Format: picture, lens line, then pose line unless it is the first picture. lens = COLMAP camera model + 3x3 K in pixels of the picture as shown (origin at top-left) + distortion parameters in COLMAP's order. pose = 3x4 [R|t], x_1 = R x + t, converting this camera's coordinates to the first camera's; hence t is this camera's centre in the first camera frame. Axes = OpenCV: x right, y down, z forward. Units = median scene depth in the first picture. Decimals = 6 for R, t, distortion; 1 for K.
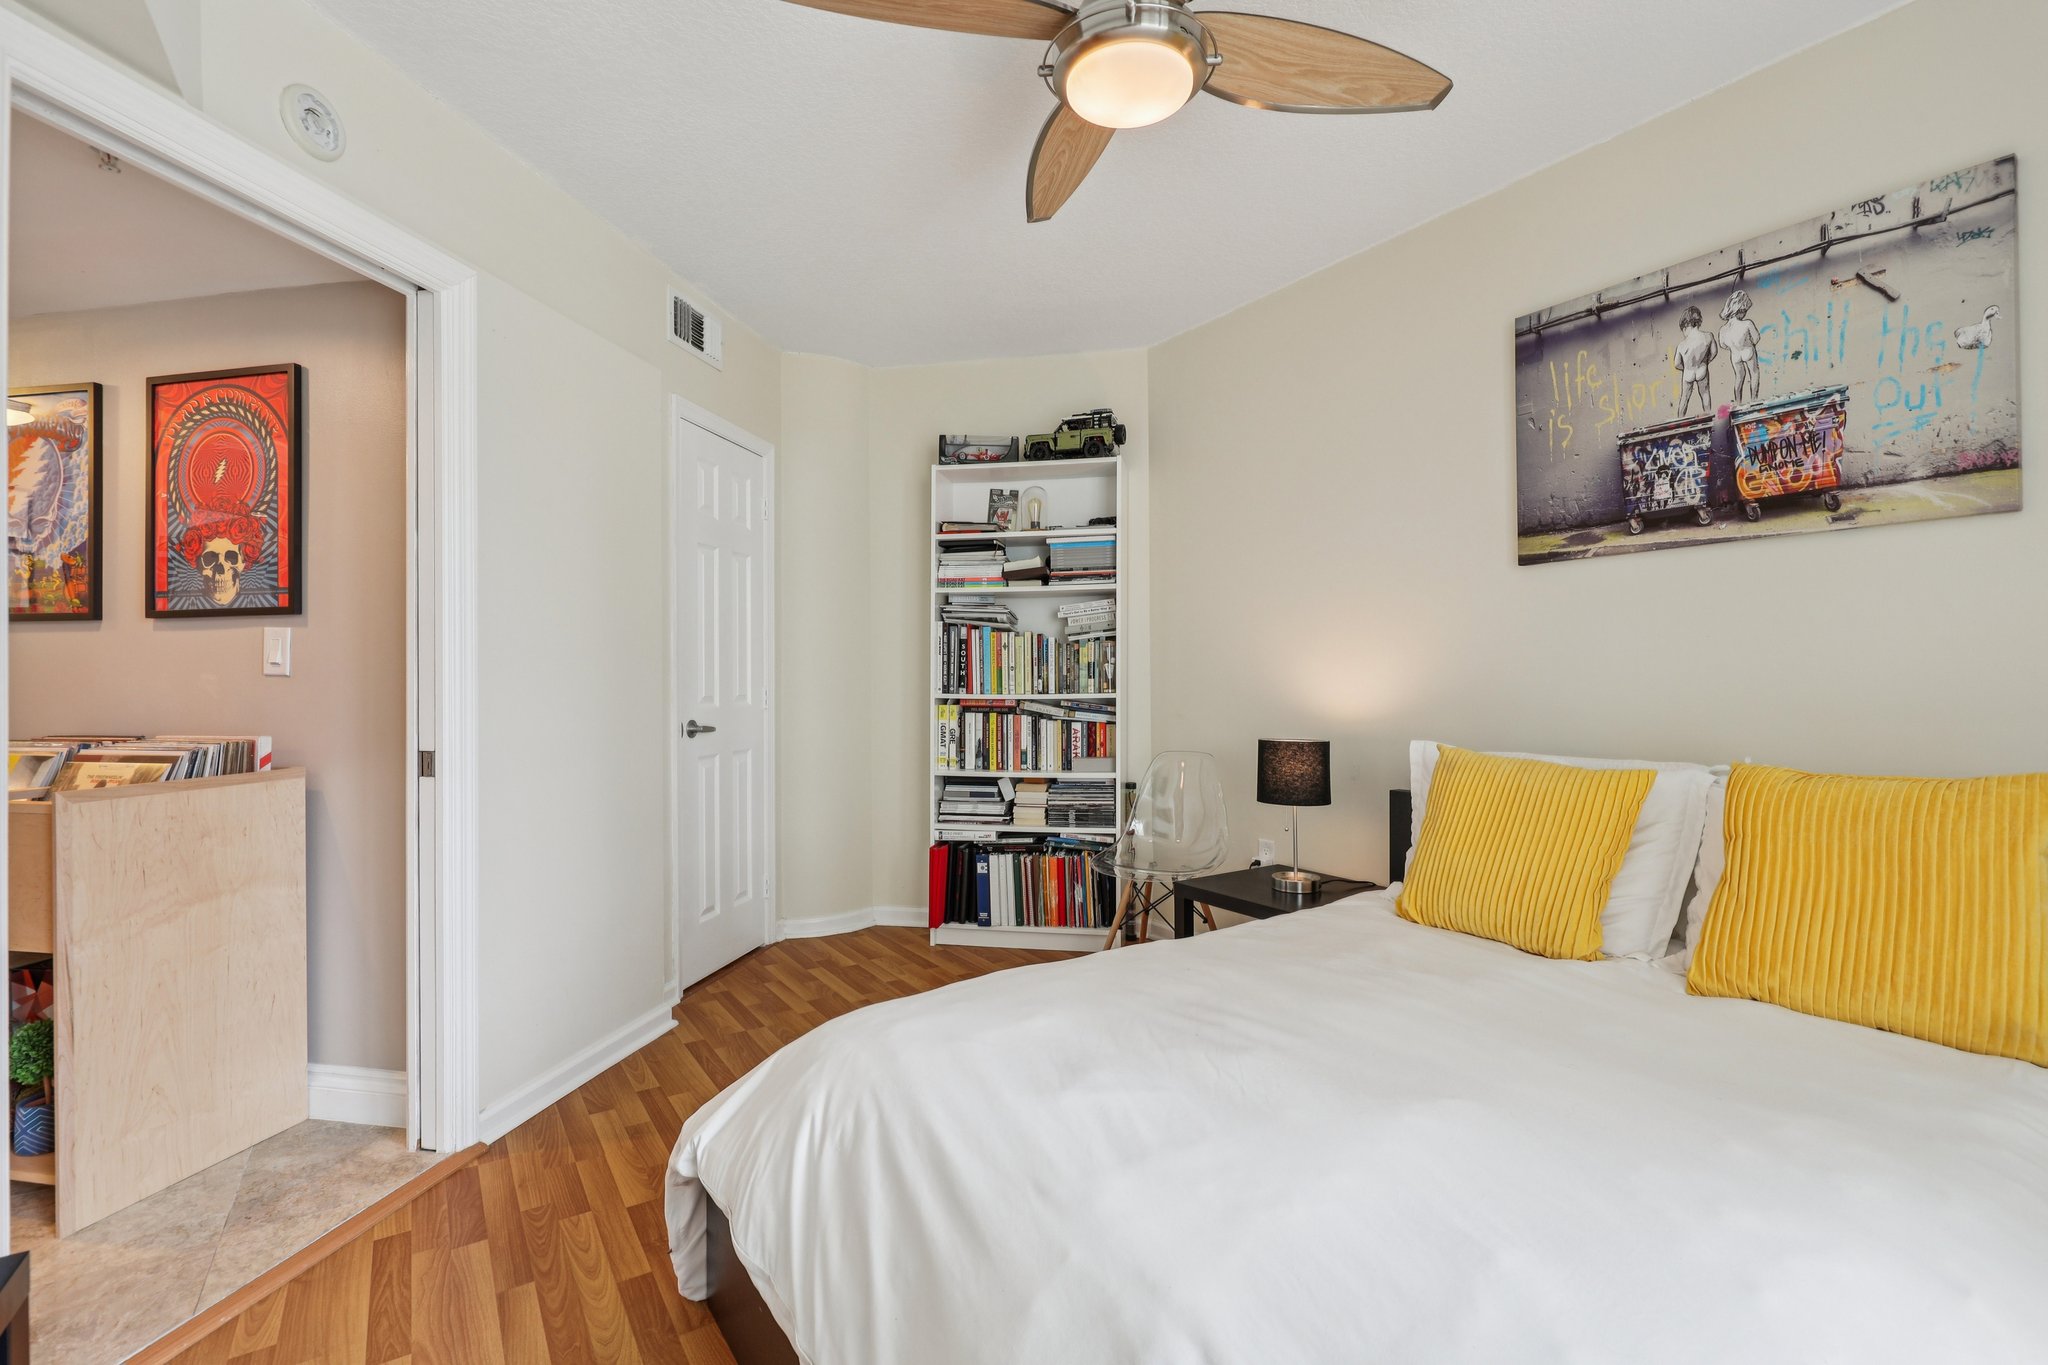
lens RADIAL K [[929.5, 0, 1034.2], [0, 929.5, 677.0], [0, 0, 1]] dist [-0.000731, -0.000111]
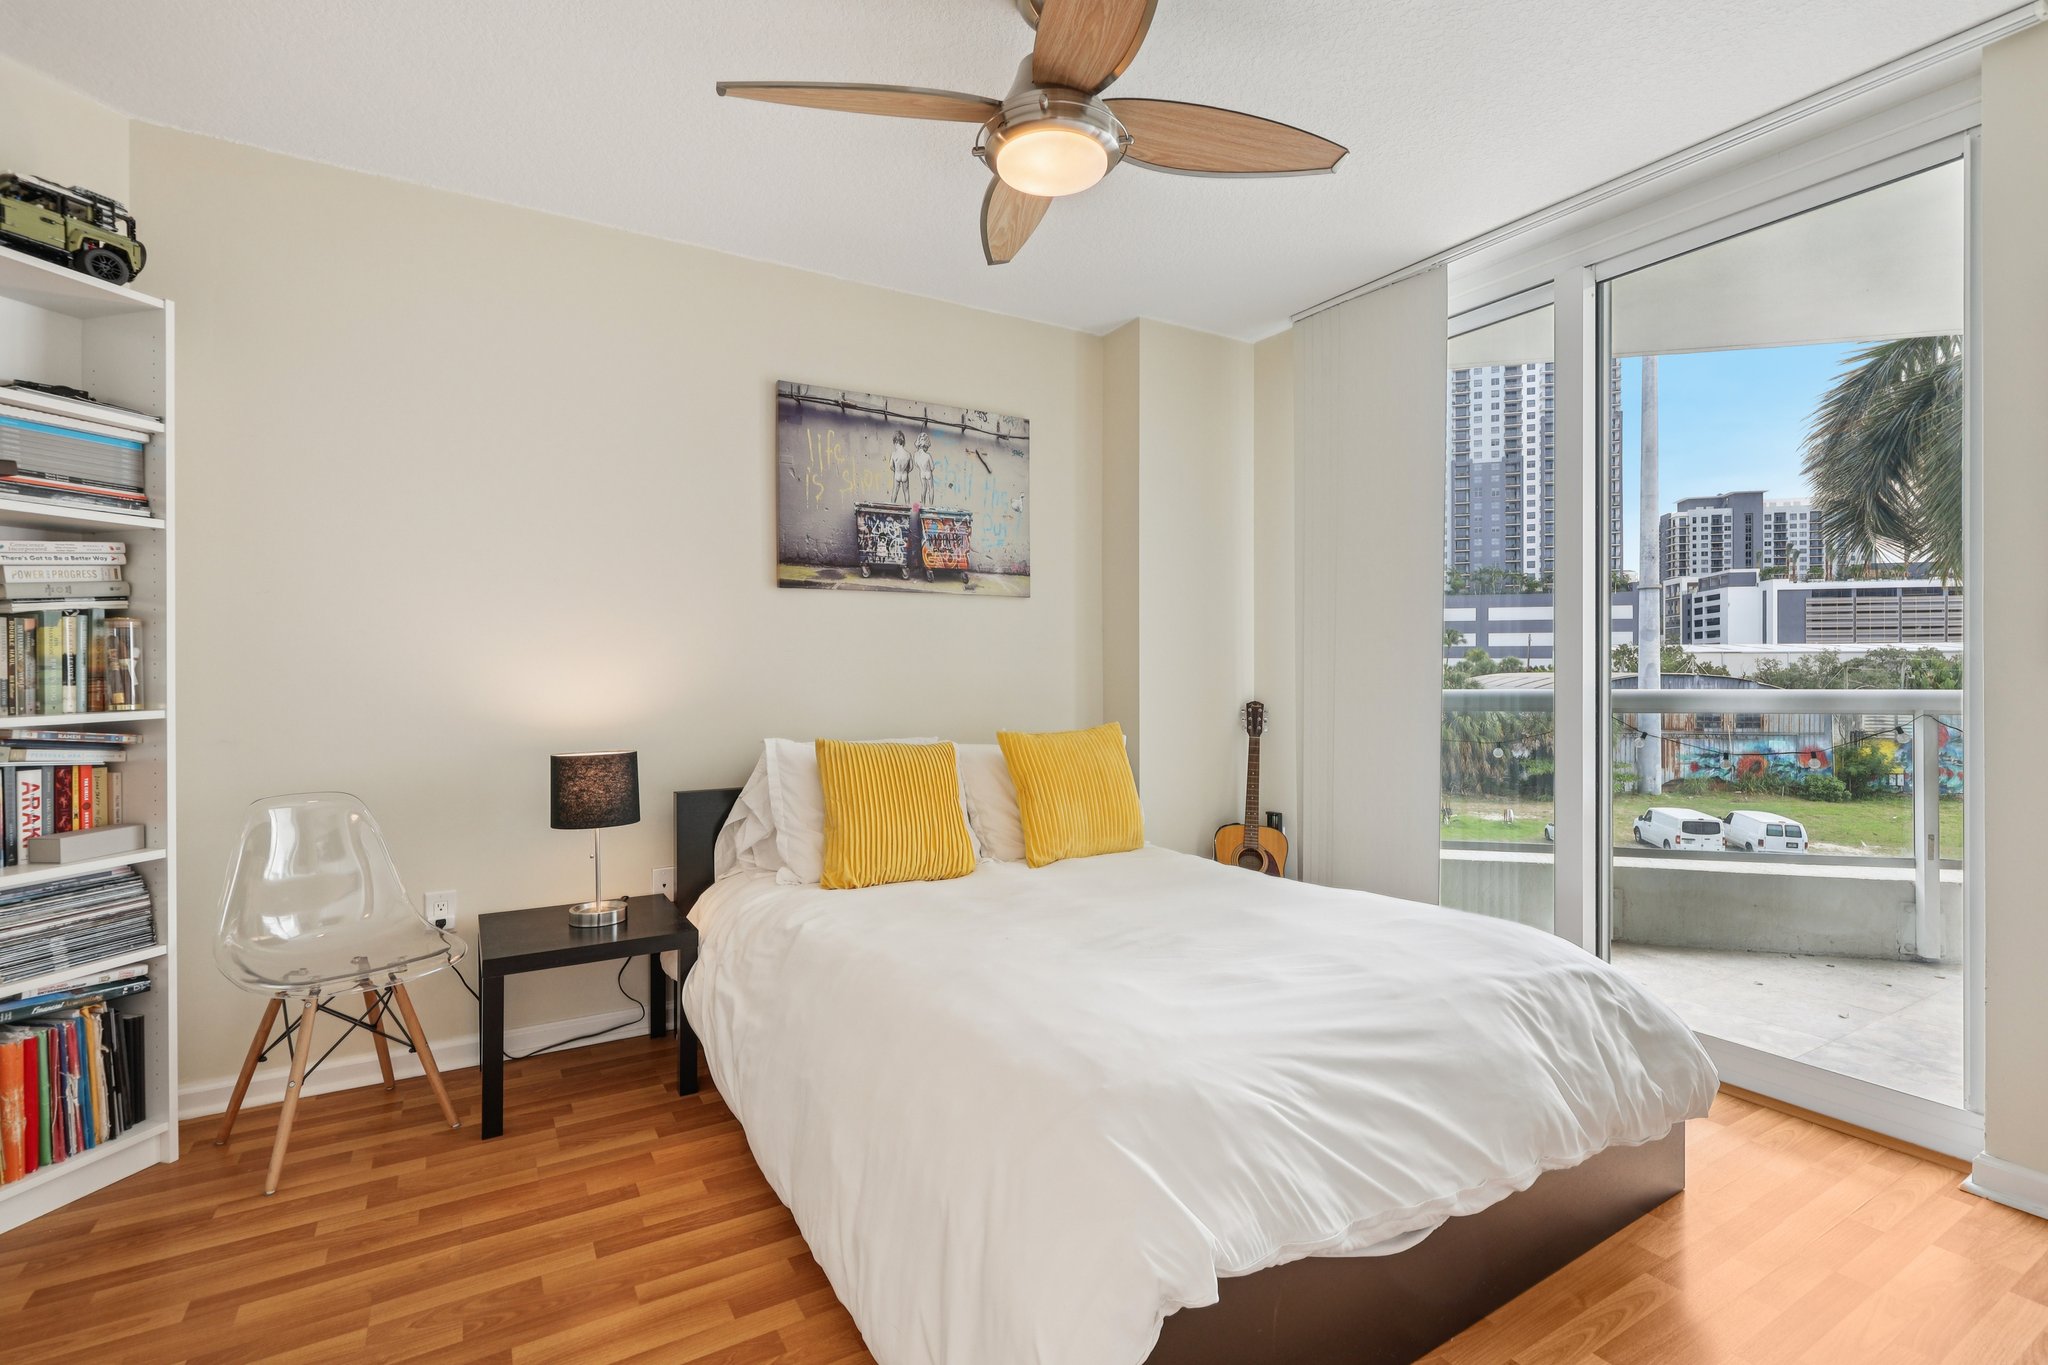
lens RADIAL K [[929.5, 0, 1034.2], [0, 929.5, 677.0], [0, 0, 1]] dist [-0.000731, -0.000111]
pose [[0.046297, -0.000254, 0.998928, -0.725729], [0.000179, 1.000000, 0.000246, -0.005388], [-0.998928, 0.000167, 0.046297, 0.680675]]
